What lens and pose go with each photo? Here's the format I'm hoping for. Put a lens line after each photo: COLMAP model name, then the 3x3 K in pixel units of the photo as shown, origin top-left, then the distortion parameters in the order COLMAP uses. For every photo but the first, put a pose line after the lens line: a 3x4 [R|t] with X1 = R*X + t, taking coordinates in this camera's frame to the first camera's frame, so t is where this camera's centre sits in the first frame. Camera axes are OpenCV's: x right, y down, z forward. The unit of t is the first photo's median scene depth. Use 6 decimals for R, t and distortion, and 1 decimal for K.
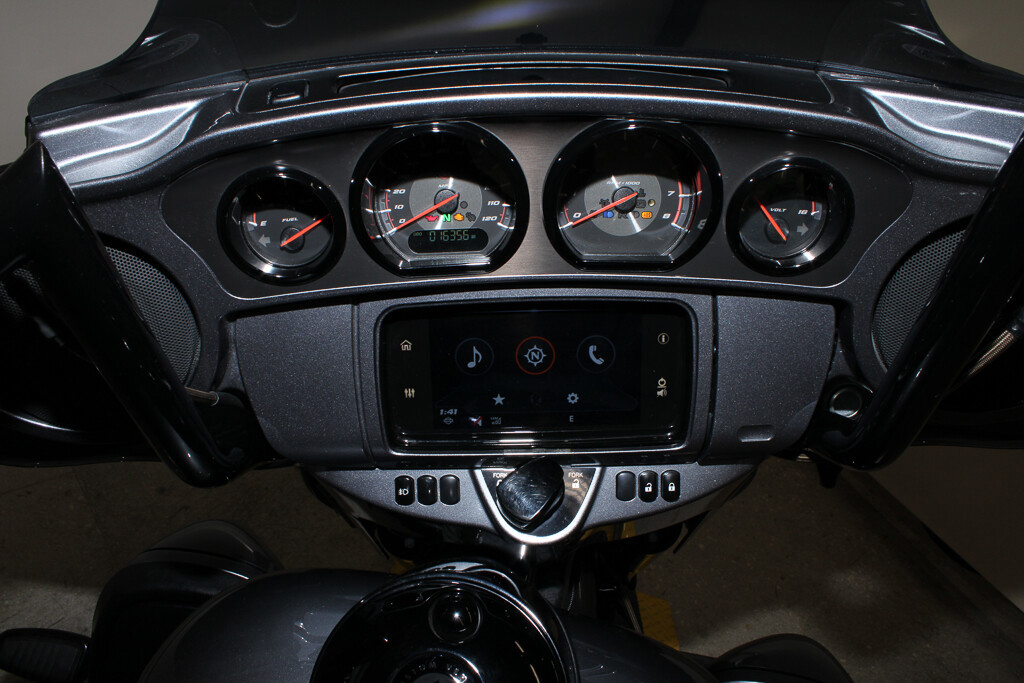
lens RADIAL K [[841.6, 0, 507.0], [0, 841.6, 348.4], [0, 0, 1]] dist [-0.165741, 0.132530]
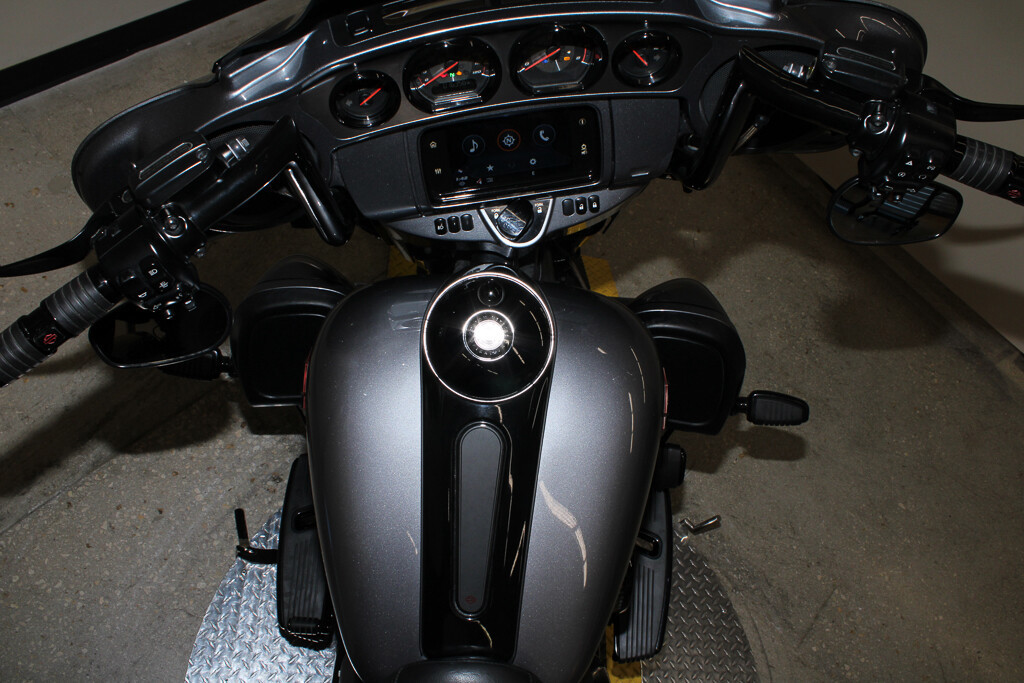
lens RADIAL K [[841.6, 0, 507.0], [0, 841.6, 348.4], [0, 0, 1]] dist [-0.165741, 0.132530]
pose [[0.989521, -0.137316, 0.044627, -0.099994], [0.110075, 0.917460, 0.382298, -0.243322], [-0.093439, -0.373379, 0.922961, -0.693056]]
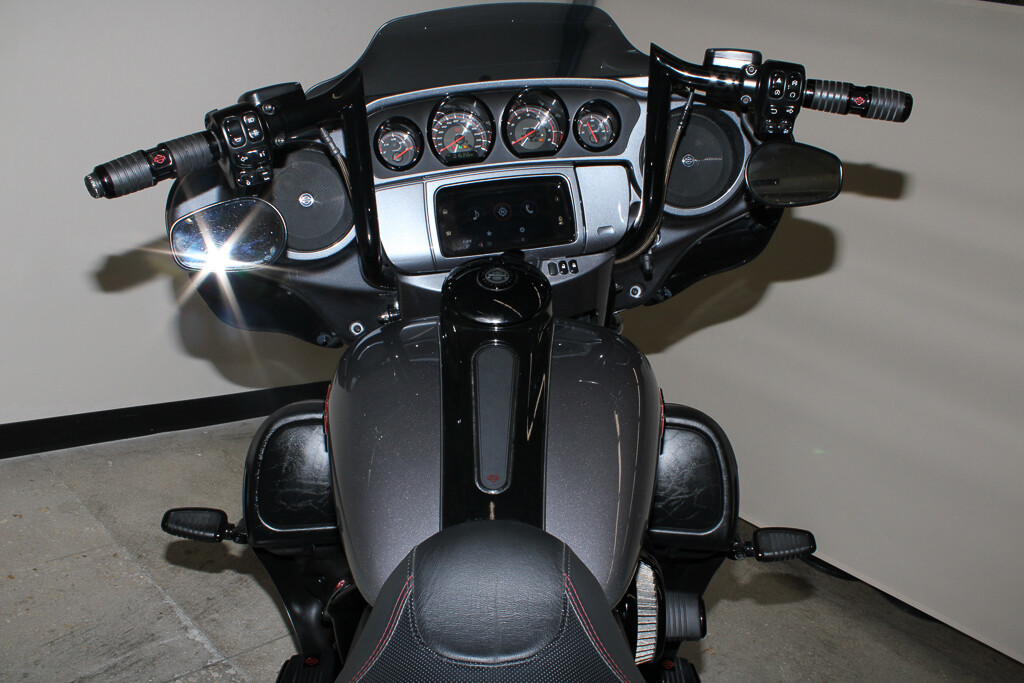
lens RADIAL K [[841.6, 0, 507.0], [0, 841.6, 348.4], [0, 0, 1]] dist [-0.165741, 0.132530]
pose [[0.978202, -0.115552, 0.172535, -0.368577], [0.166001, 0.934323, -0.315411, 1.018200], [-0.124758, 0.337177, 0.933138, -0.923021]]
